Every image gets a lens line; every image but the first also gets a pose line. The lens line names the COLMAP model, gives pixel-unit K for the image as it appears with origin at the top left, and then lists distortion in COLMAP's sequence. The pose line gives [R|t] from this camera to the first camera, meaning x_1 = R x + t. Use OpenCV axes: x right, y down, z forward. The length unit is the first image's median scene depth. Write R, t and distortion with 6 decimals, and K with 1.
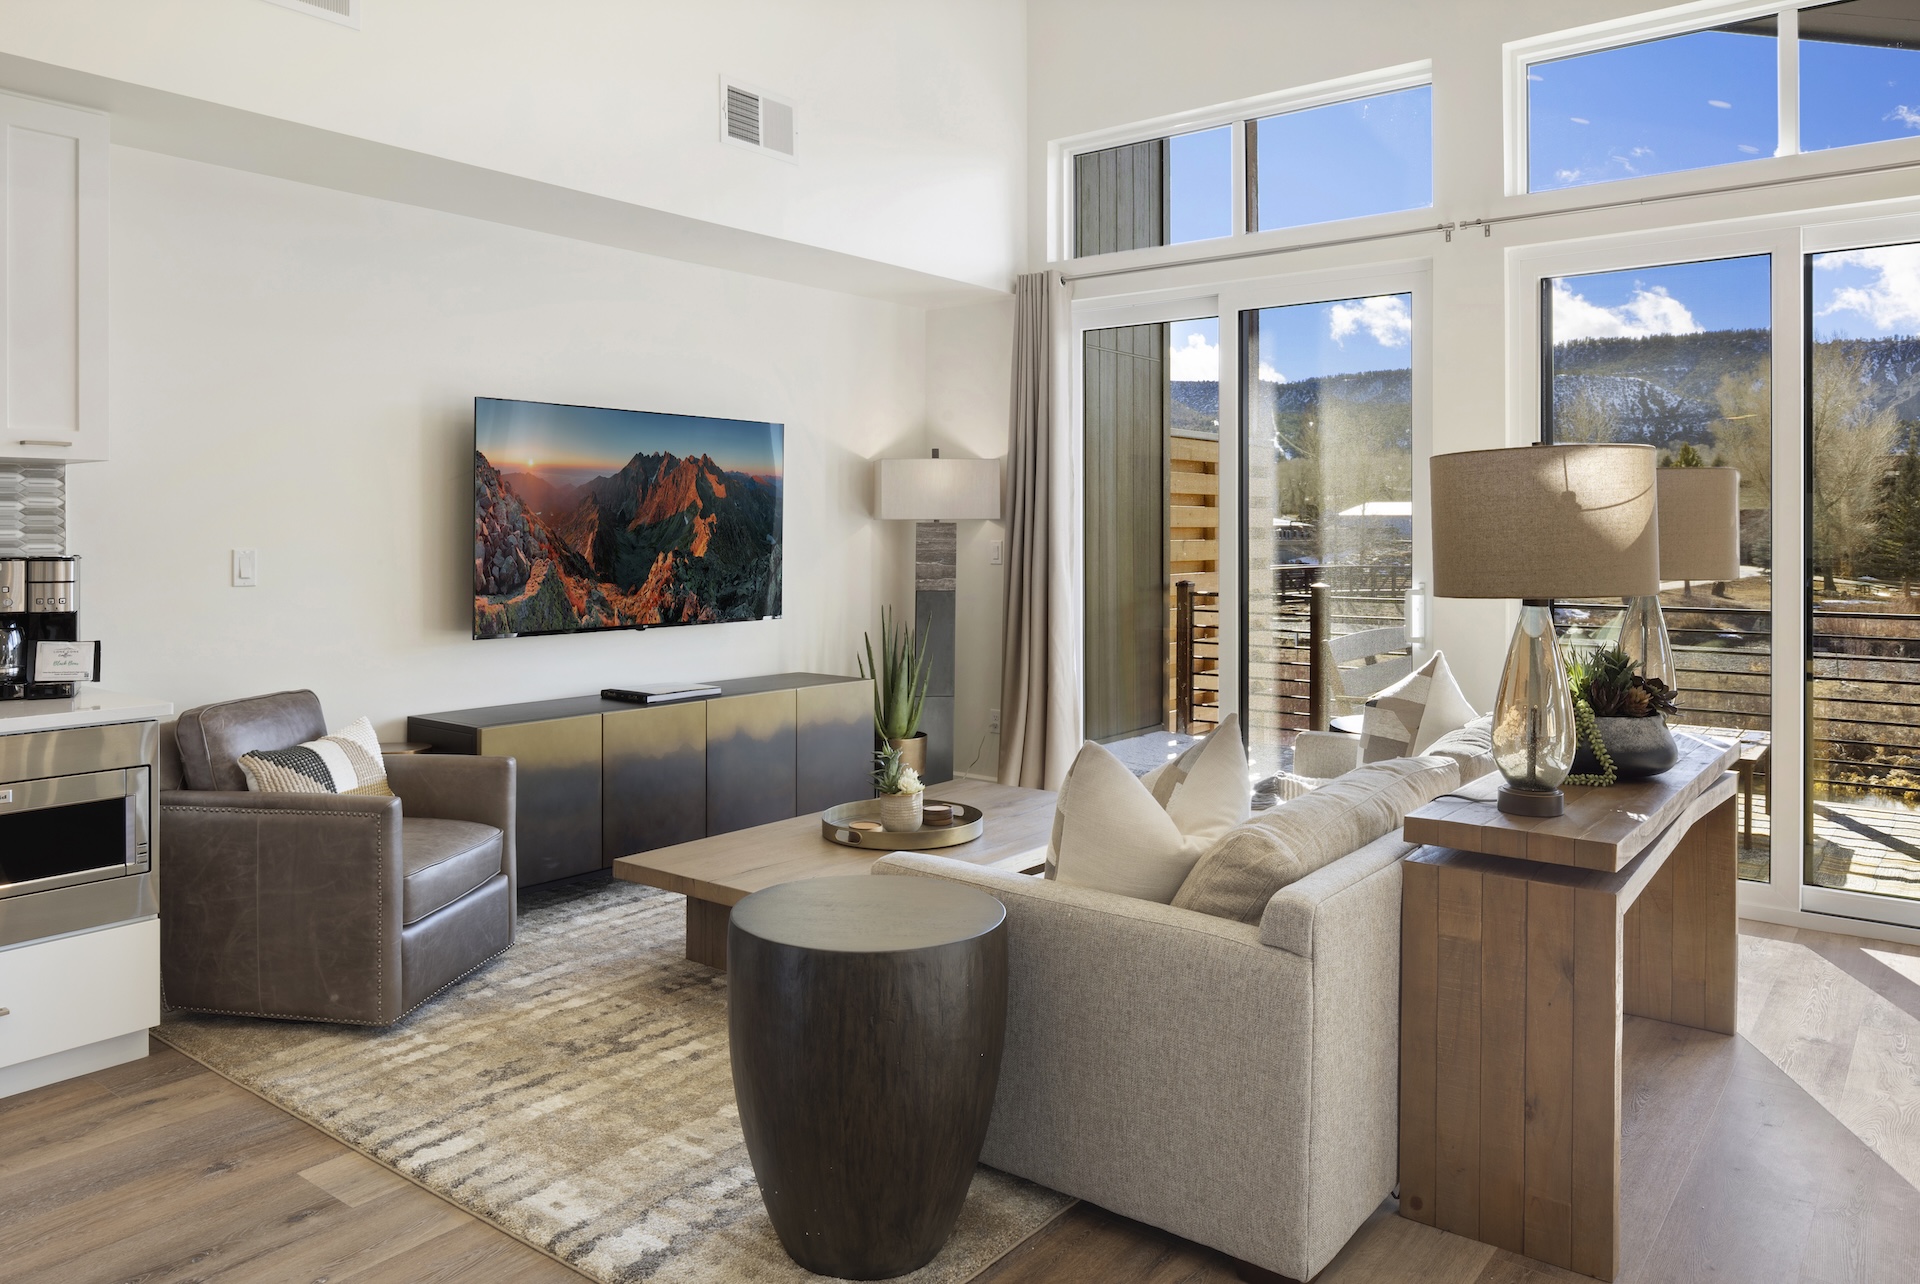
lens RADIAL K [[1334.5, 0, 960.0], [0, 1334.5, 549.0], [0, 0, 1]] dist [-0.004787, -0.004438]
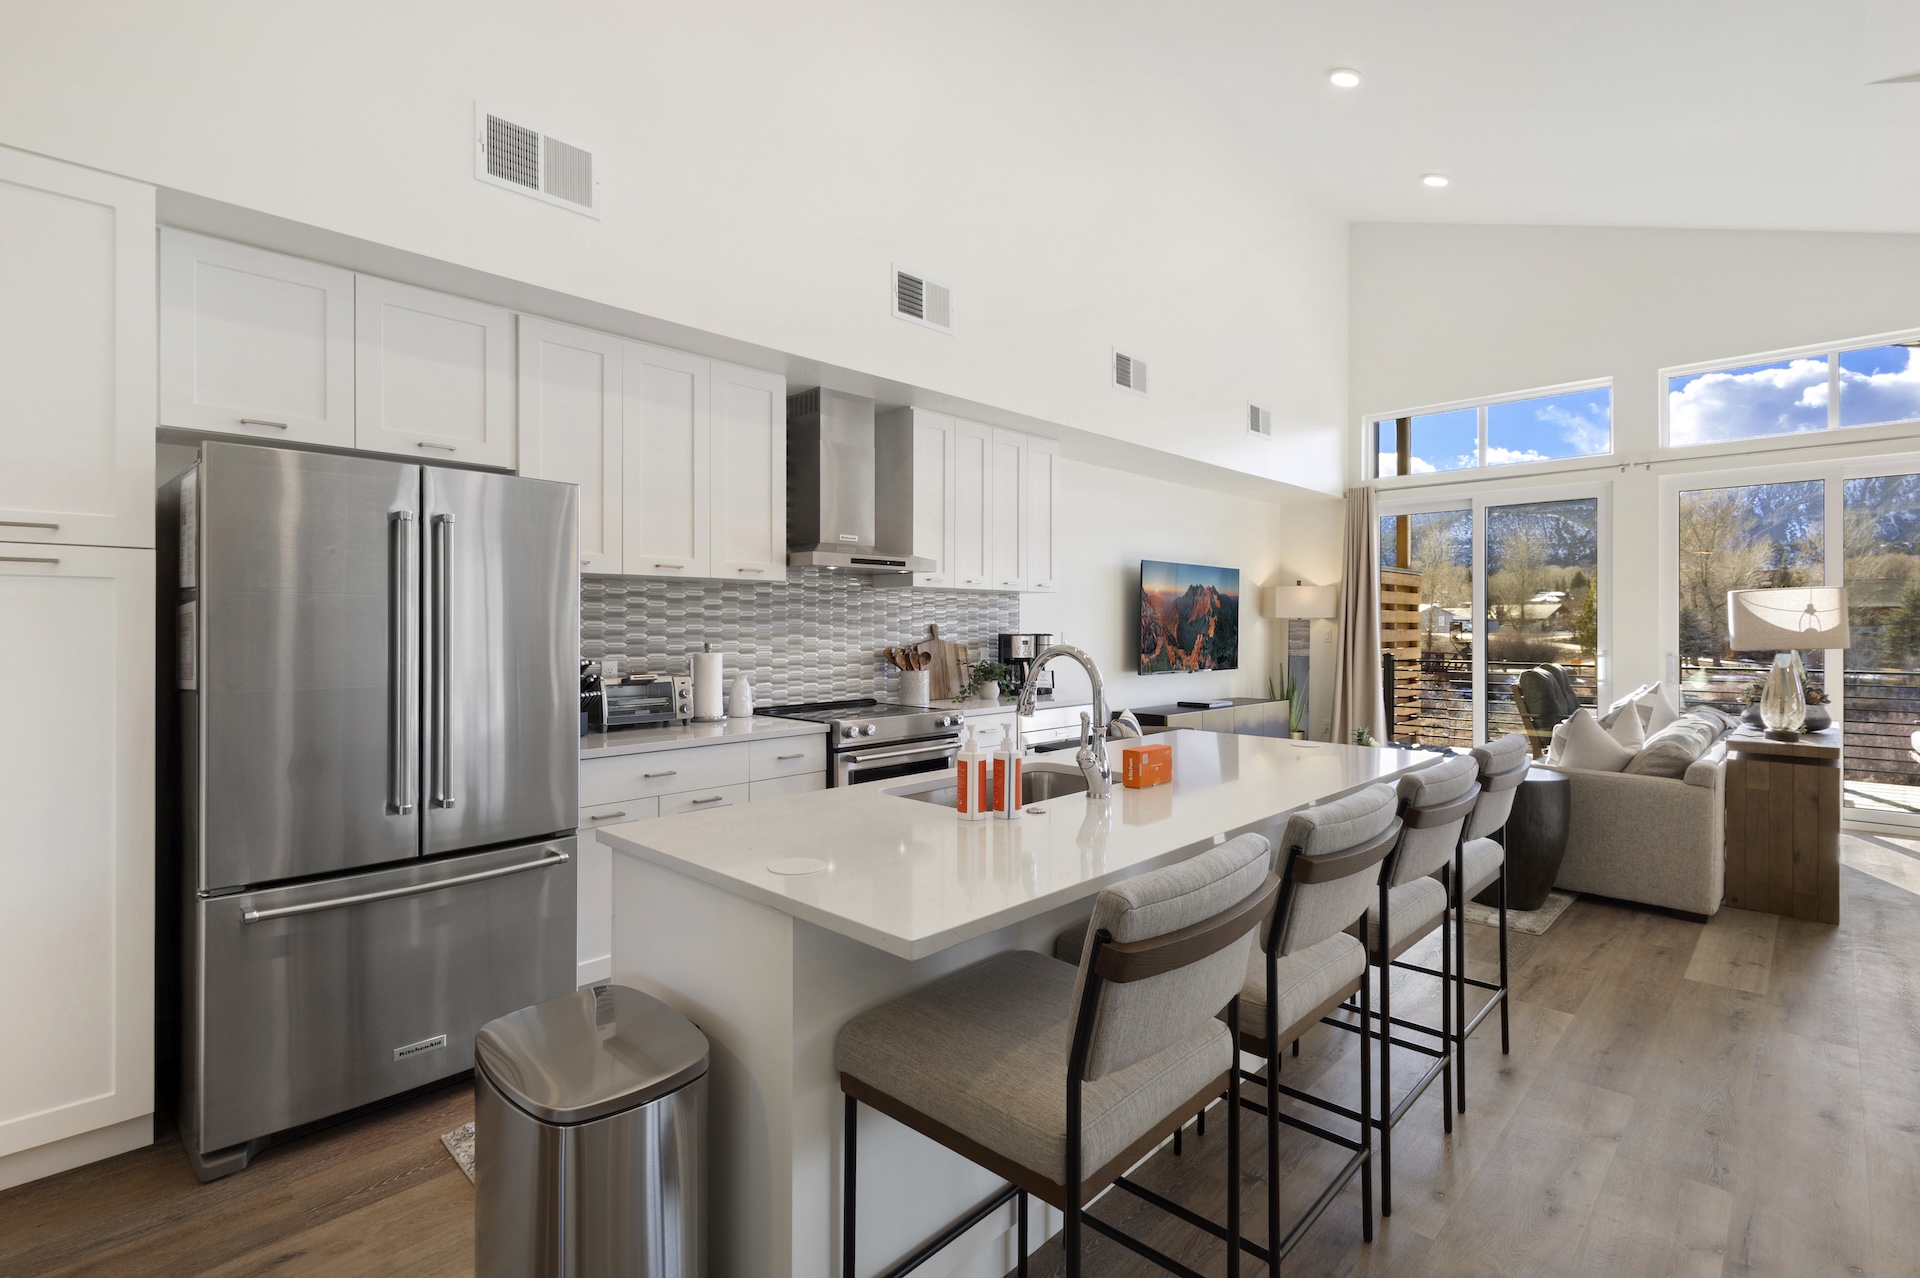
lens RADIAL K [[880.9, 0, 973.1], [0, 880.9, 645.4], [0, 0, 1]] dist [-0.000450, -0.000909]
pose [[0.992735, 0.001542, -0.120311, -0.594241], [-0.000623, 0.999970, 0.007680, 0.013994], [0.120319, -0.007549, 0.992707, -0.528914]]
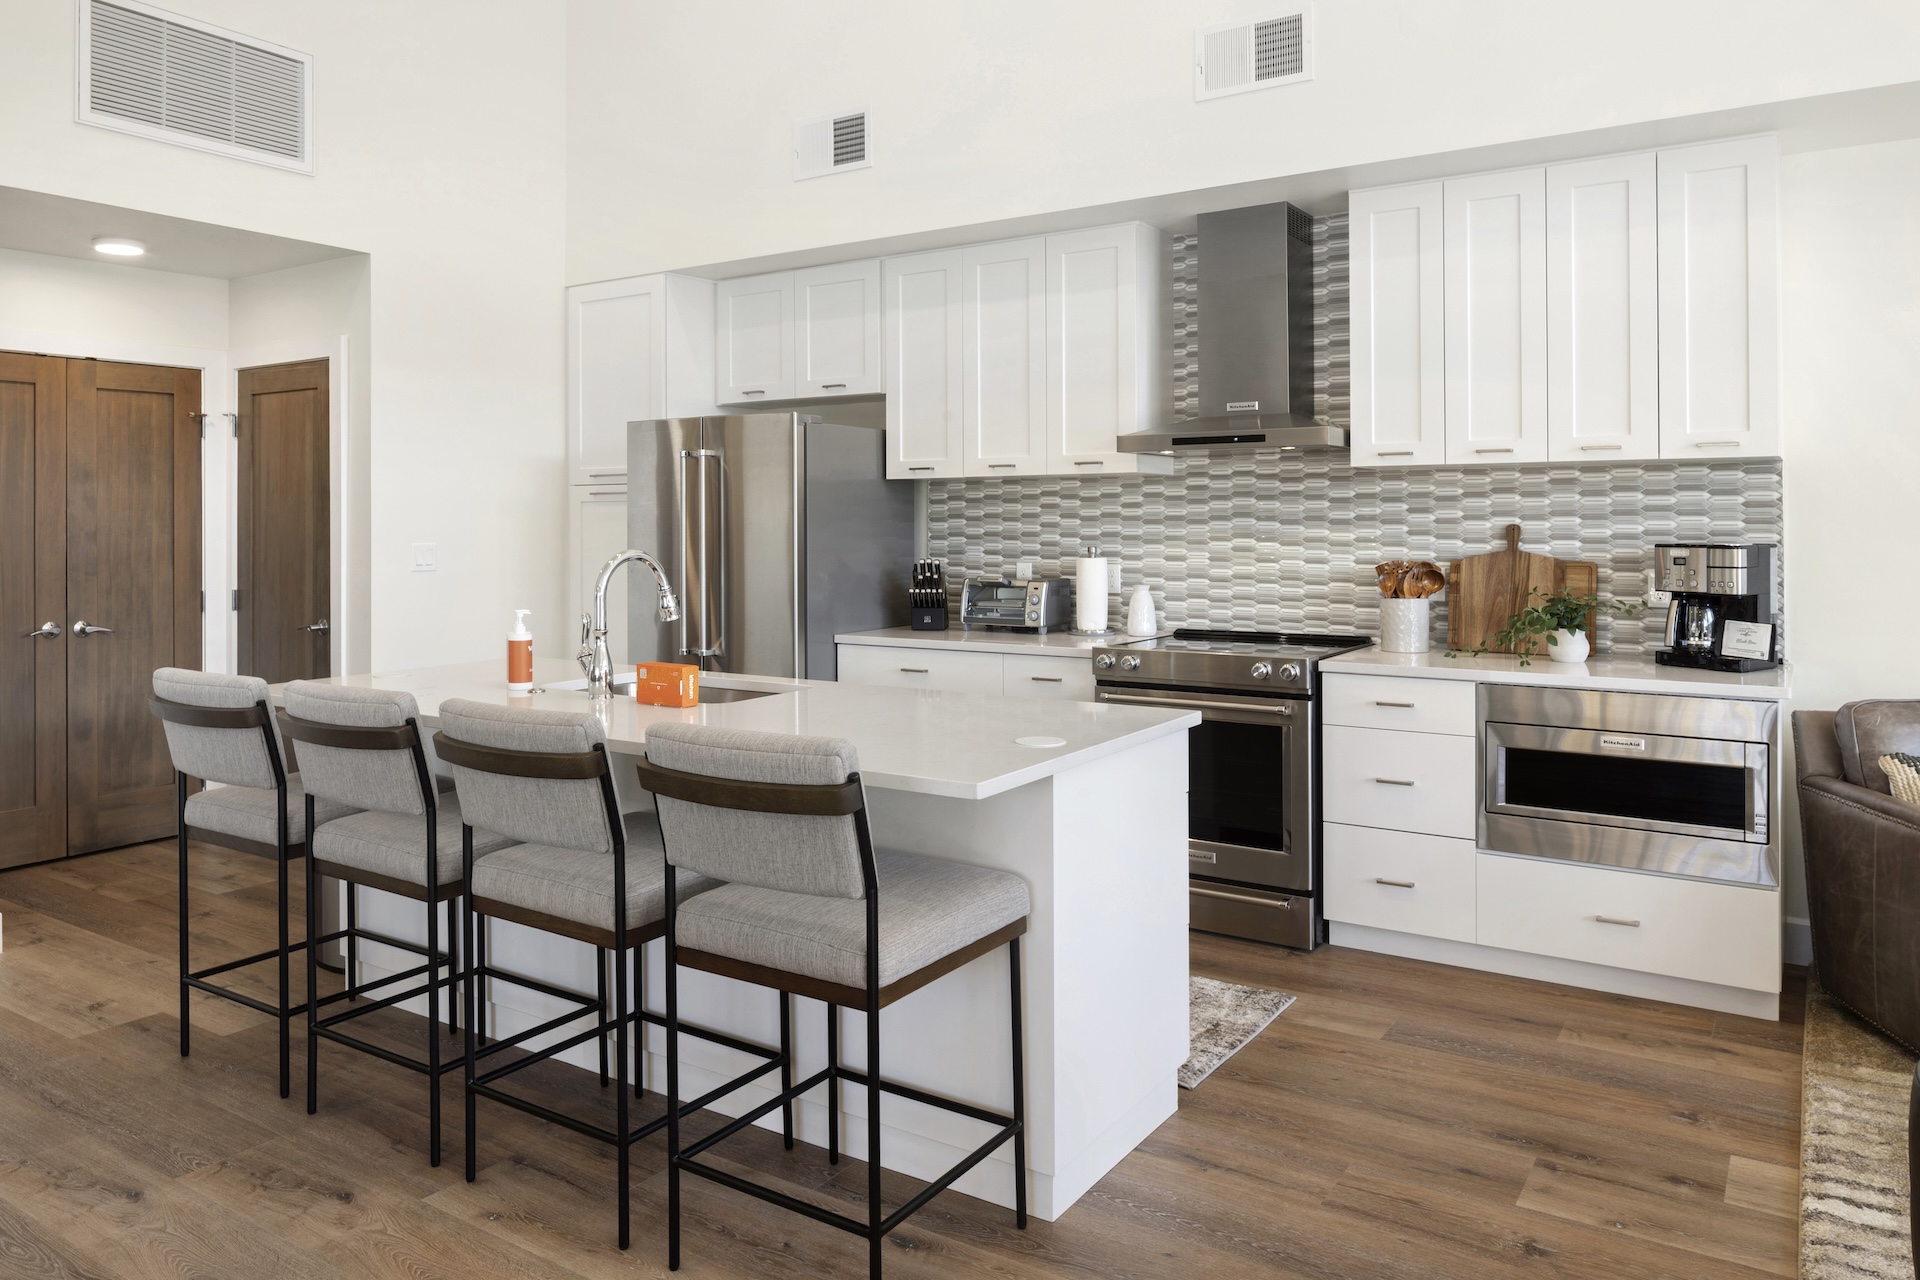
lens RADIAL K [[1334.5, 0, 954.8], [0, 1334.5, 521.0], [0, 0, 1]] dist [-0.004787, -0.004438]
pose [[0.052862, 0.004187, -0.998593, 0.392079], [-0.009030, 0.999952, 0.003714, -0.012531], [0.998561, 0.008821, 0.052897, 0.280011]]
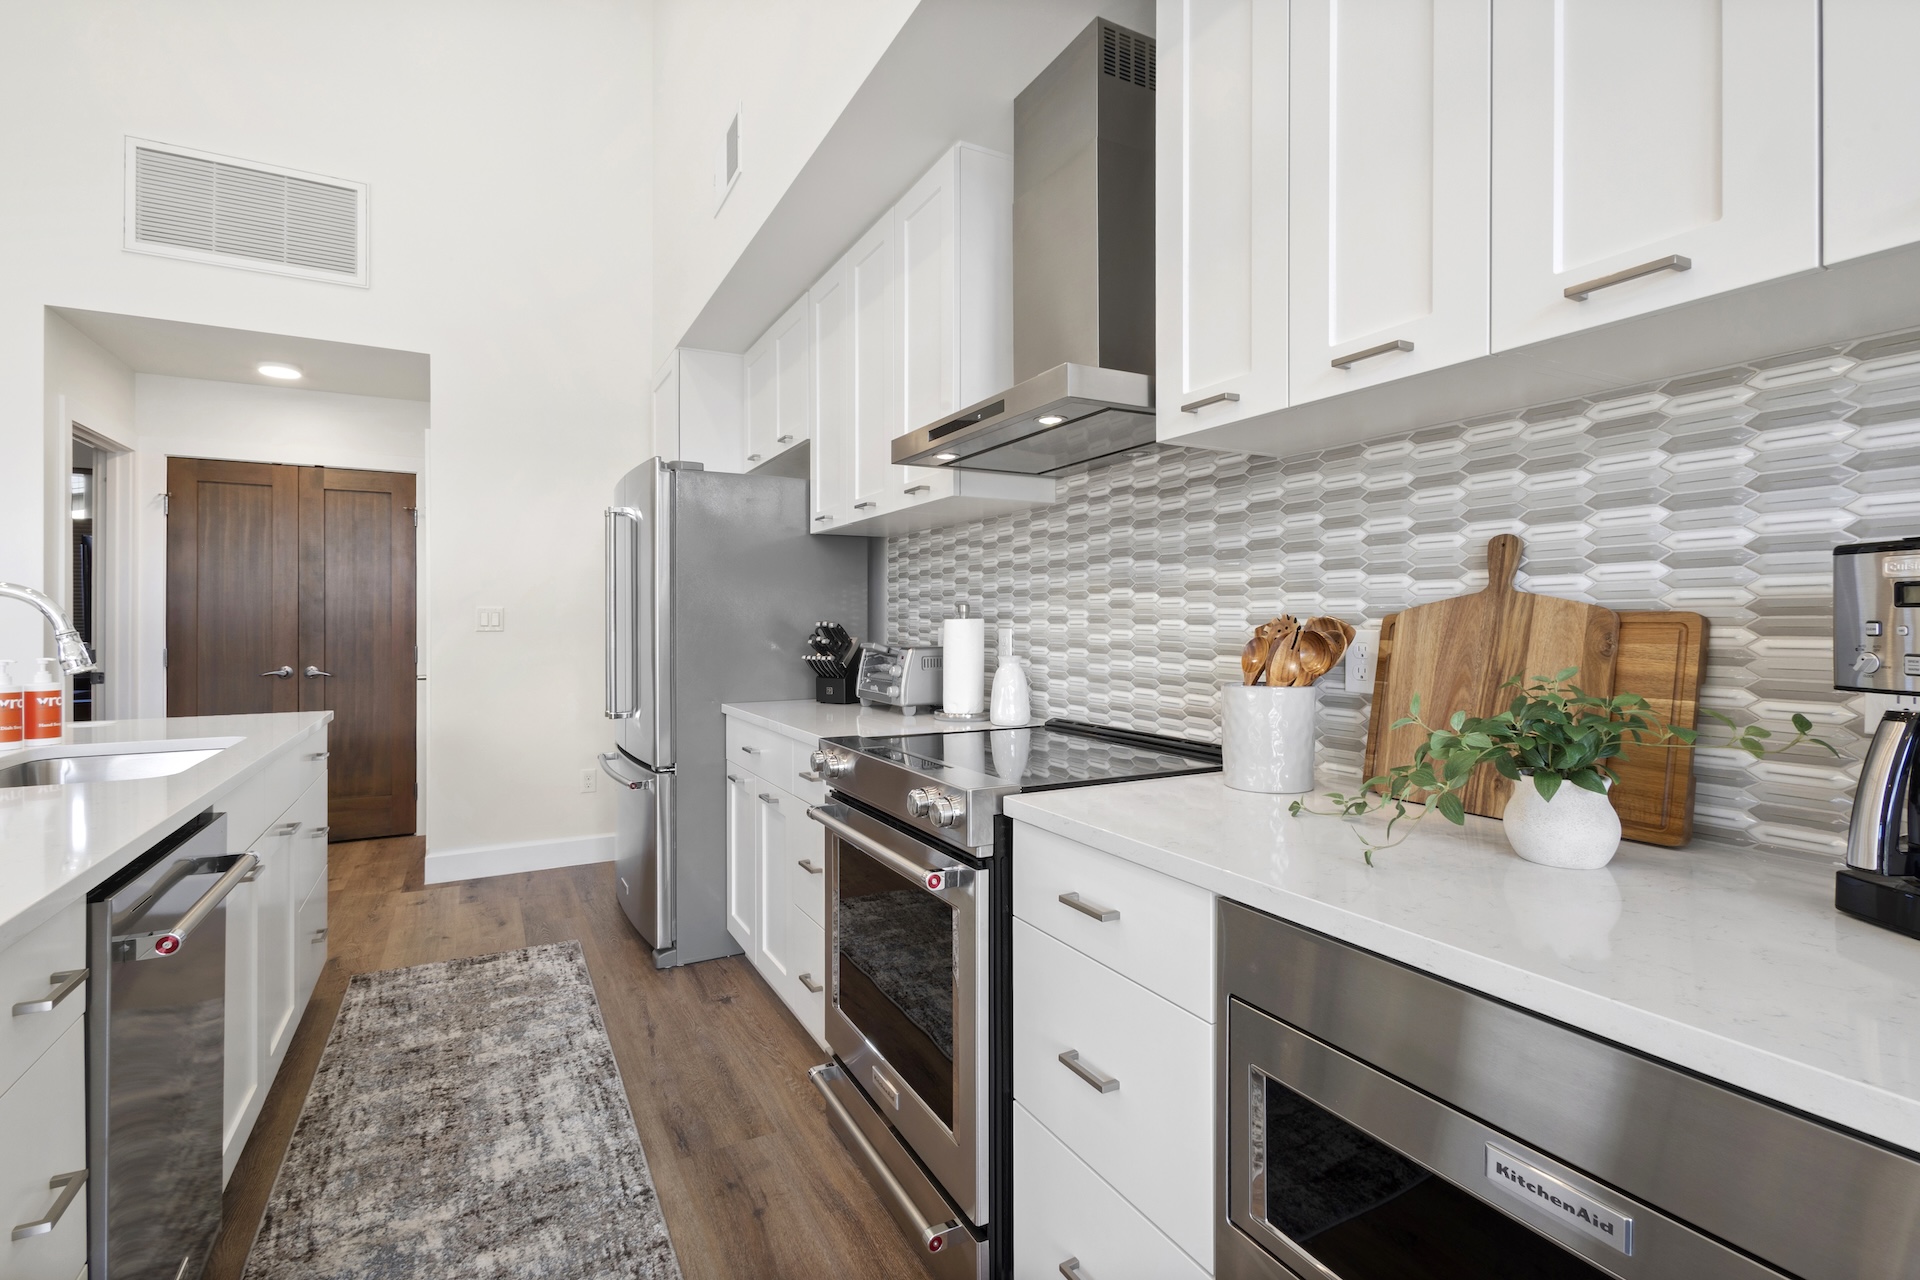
lens RADIAL K [[888.7, 0, 965.4], [0, 888.7, 625.8], [0, 0, 1]] dist [0.008342, 0.000690]
pose [[-0.423397, 0.007365, -0.905915, -0.377078], [-0.010528, 0.999859, 0.013049, 0.027483], [0.905883, 0.015063, -0.423260, 0.820519]]
